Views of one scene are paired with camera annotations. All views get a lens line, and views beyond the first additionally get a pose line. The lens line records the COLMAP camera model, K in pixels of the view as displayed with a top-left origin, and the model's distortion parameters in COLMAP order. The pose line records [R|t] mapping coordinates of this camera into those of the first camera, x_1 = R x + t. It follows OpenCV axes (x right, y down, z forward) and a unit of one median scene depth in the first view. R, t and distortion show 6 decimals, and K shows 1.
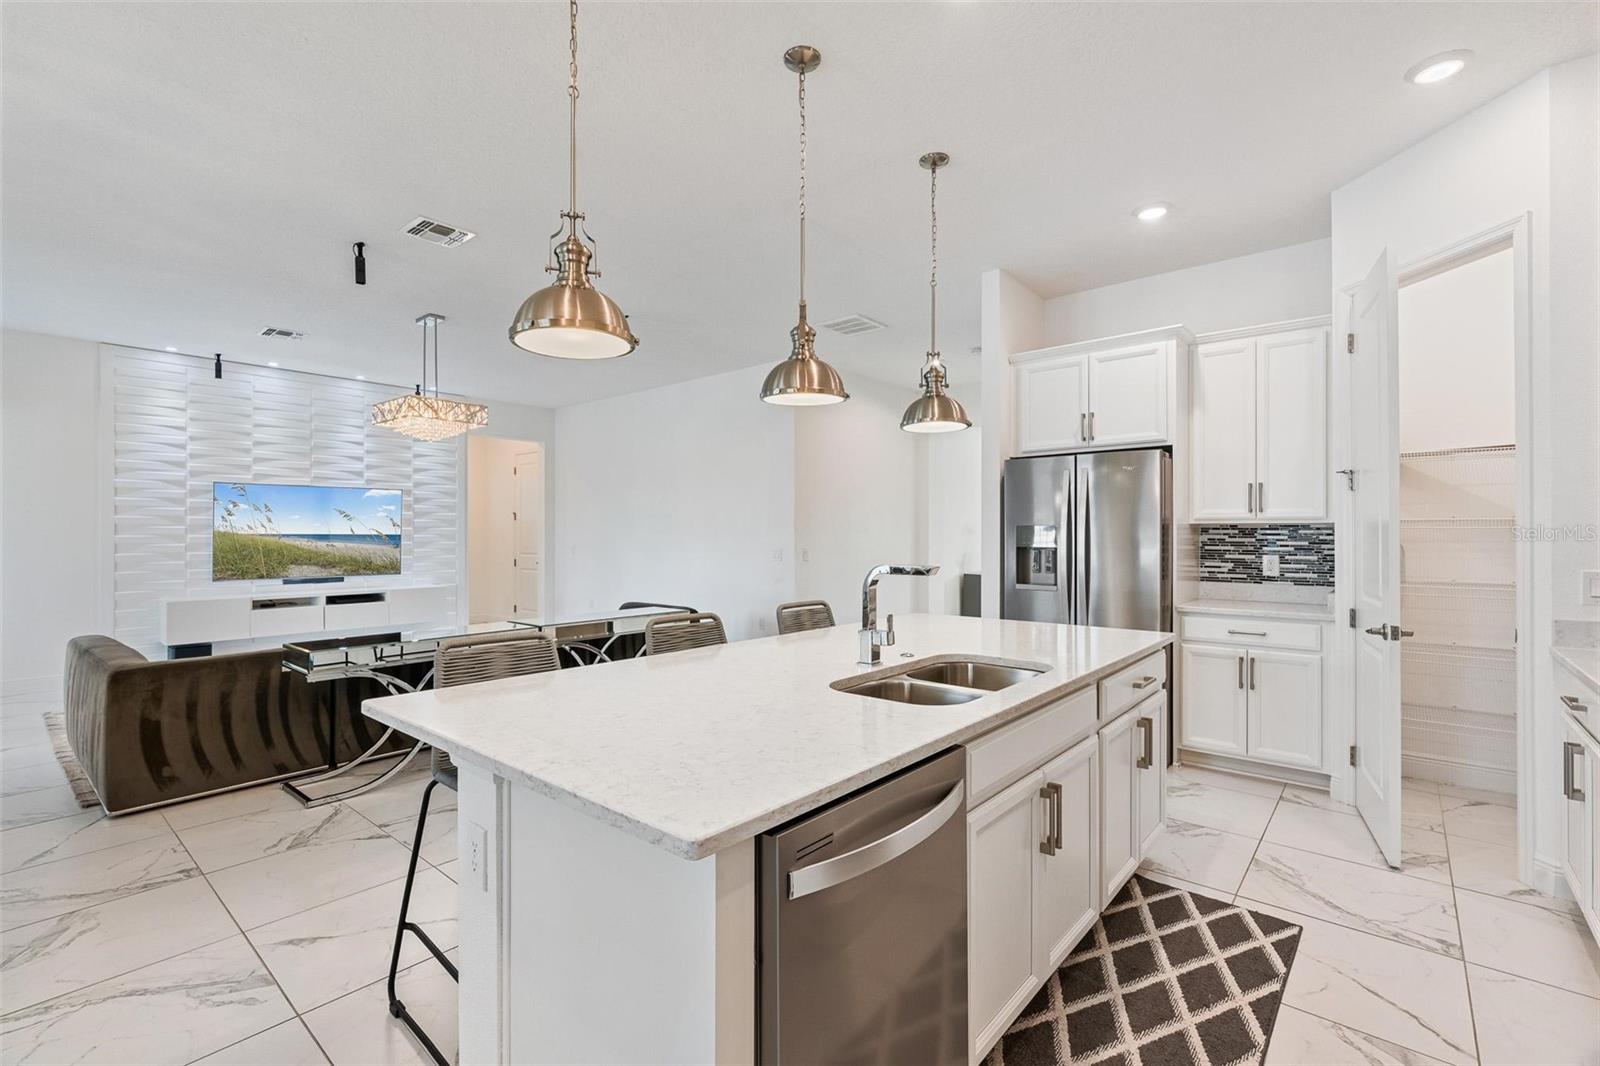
lens RADIAL K [[715.9, 0, 793.5], [0, 715.9, 530.0], [0, 0, 1]] dist [-0.009143, 0.001391]
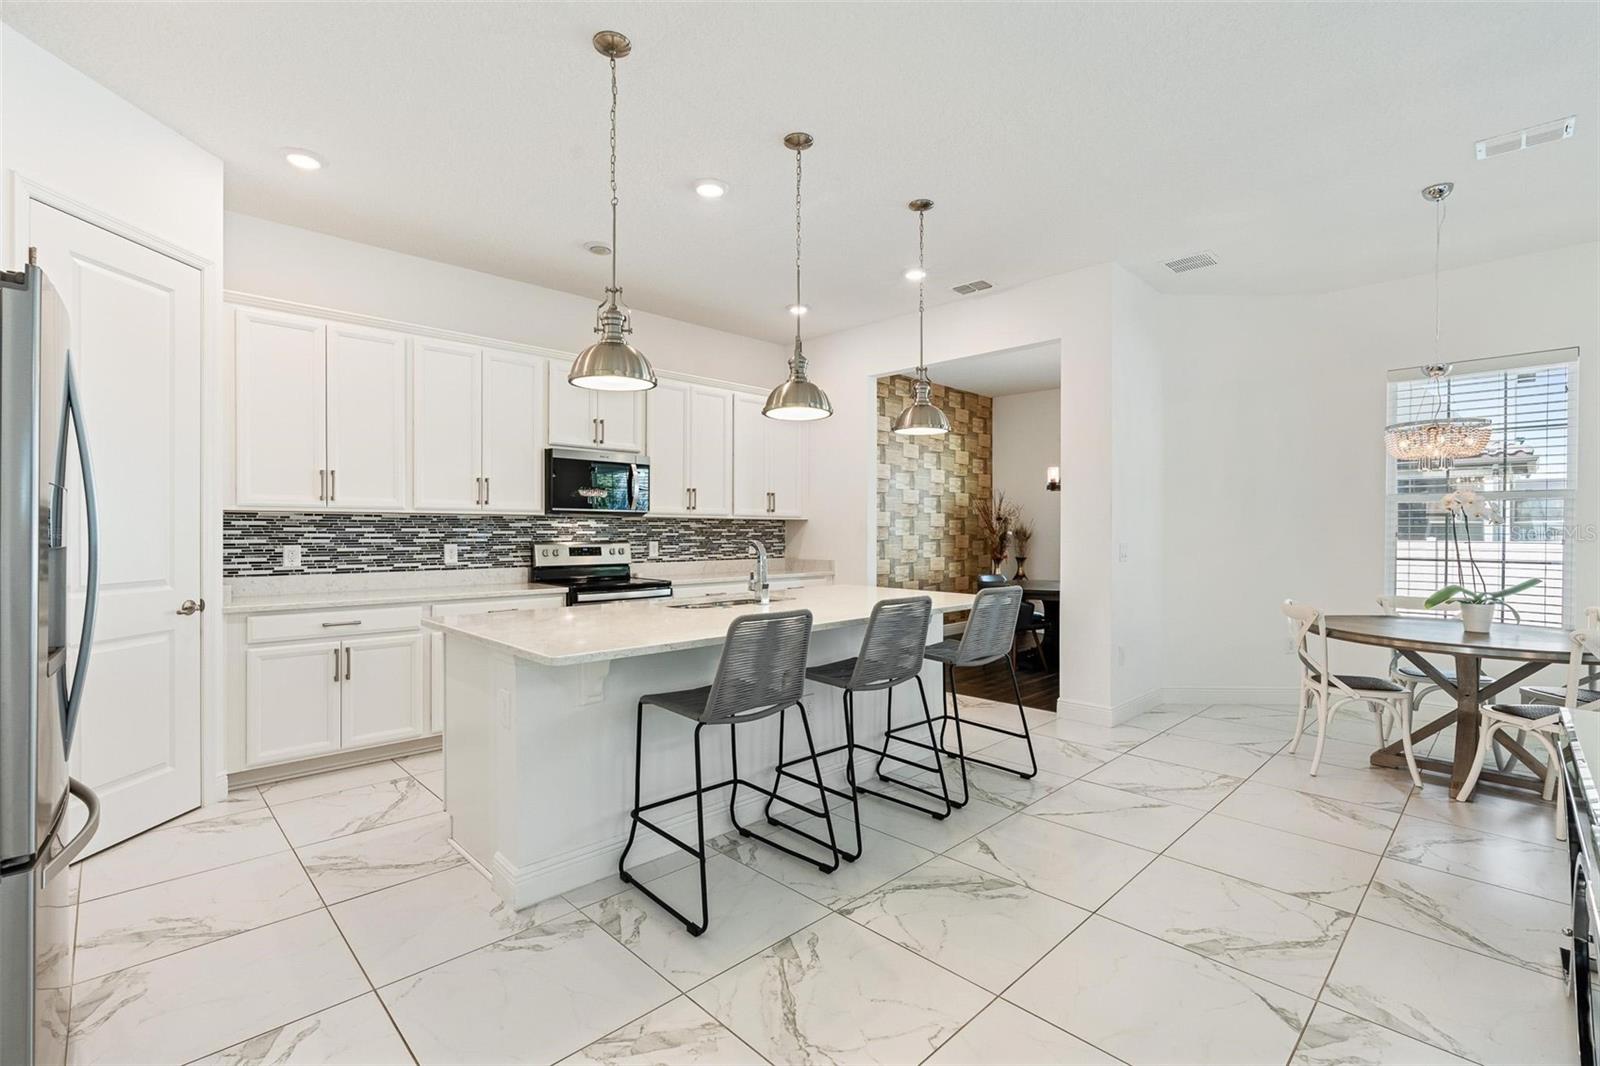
lens RADIAL K [[715.9, 0, 796.2], [0, 715.9, 533.5], [0, 0, 1]] dist [-0.009143, 0.001391]
pose [[-0.995791, -0.000417, 0.091651, -0.113179], [-0.000571, 0.999998, -0.001653, 0.034296], [-0.091651, -0.001699, -0.995790, 2.537436]]
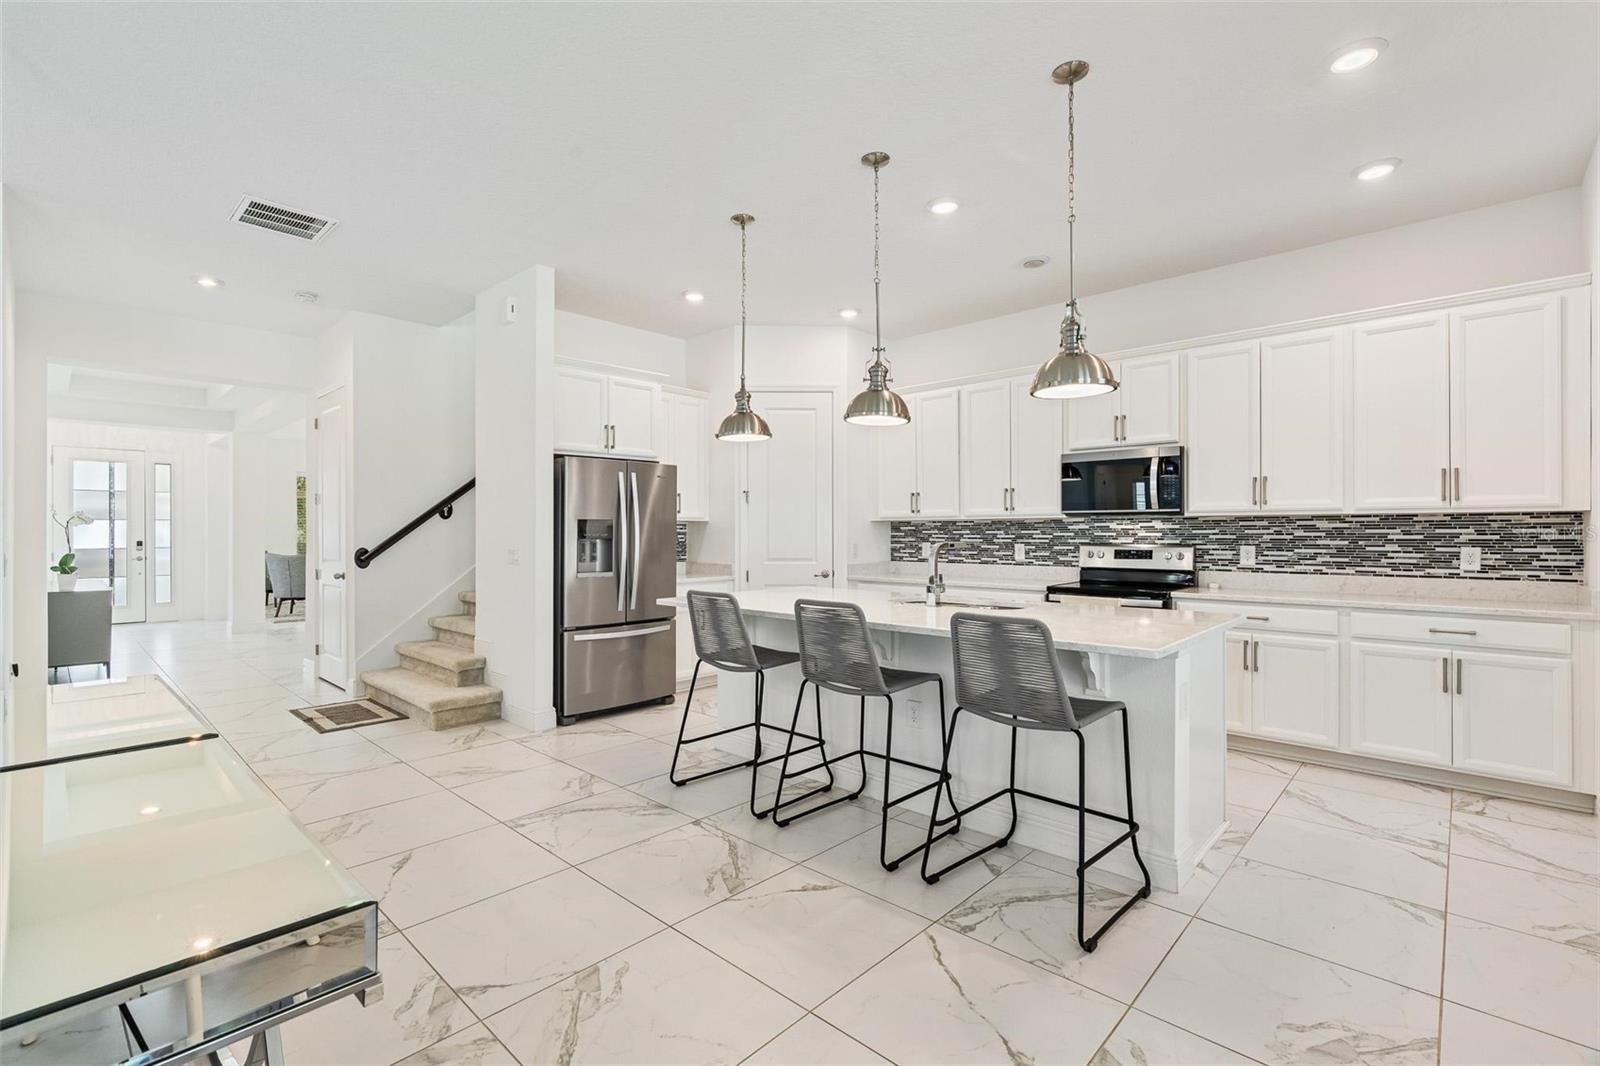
lens RADIAL K [[715.9, 0, 794.7], [0, 715.9, 530.4], [0, 0, 1]] dist [-0.009143, 0.001391]
pose [[0.047490, 0.002787, 0.998868, -1.475088], [-0.002945, 0.999992, -0.002650, 0.023925], [-0.998867, -0.002816, 0.047498, 1.221693]]
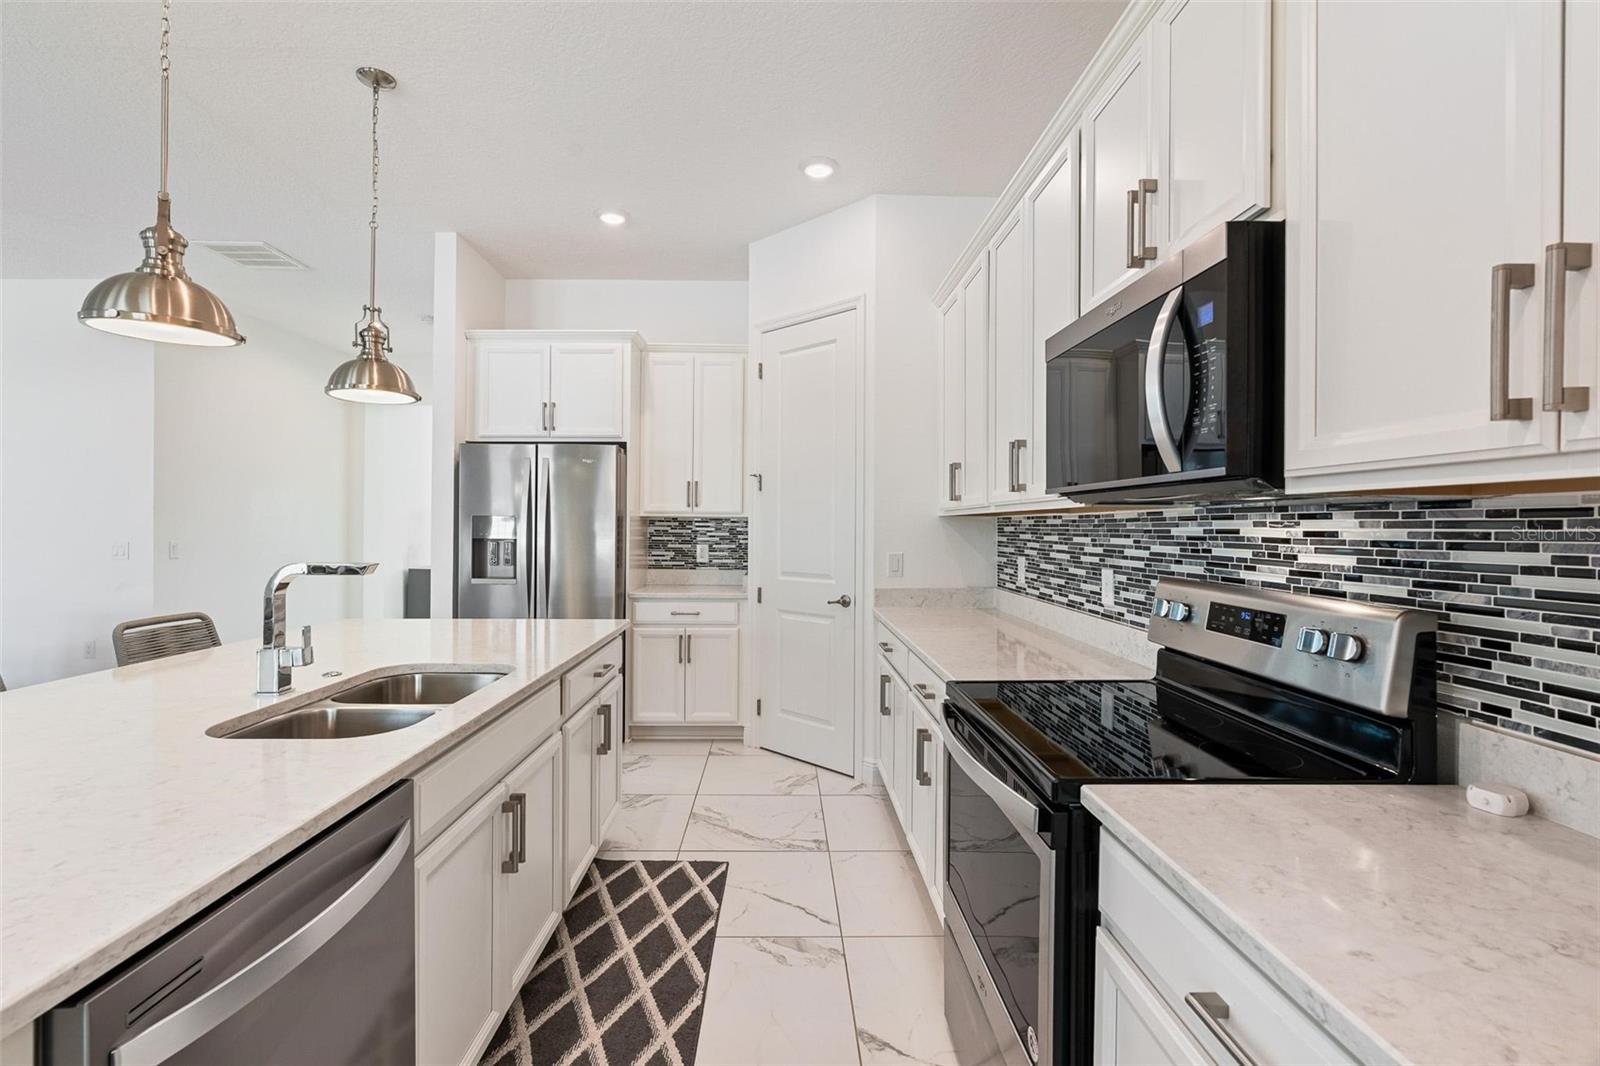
lens RADIAL K [[715.9, 0, 795.2], [0, 715.9, 527.9], [0, 0, 1]] dist [-0.009143, 0.001391]
pose [[0.745020, 0.004276, 0.667028, 0.011436], [-0.011077, 0.999921, 0.005961, -0.000054], [-0.666950, -0.011830, 0.745009, 0.059269]]
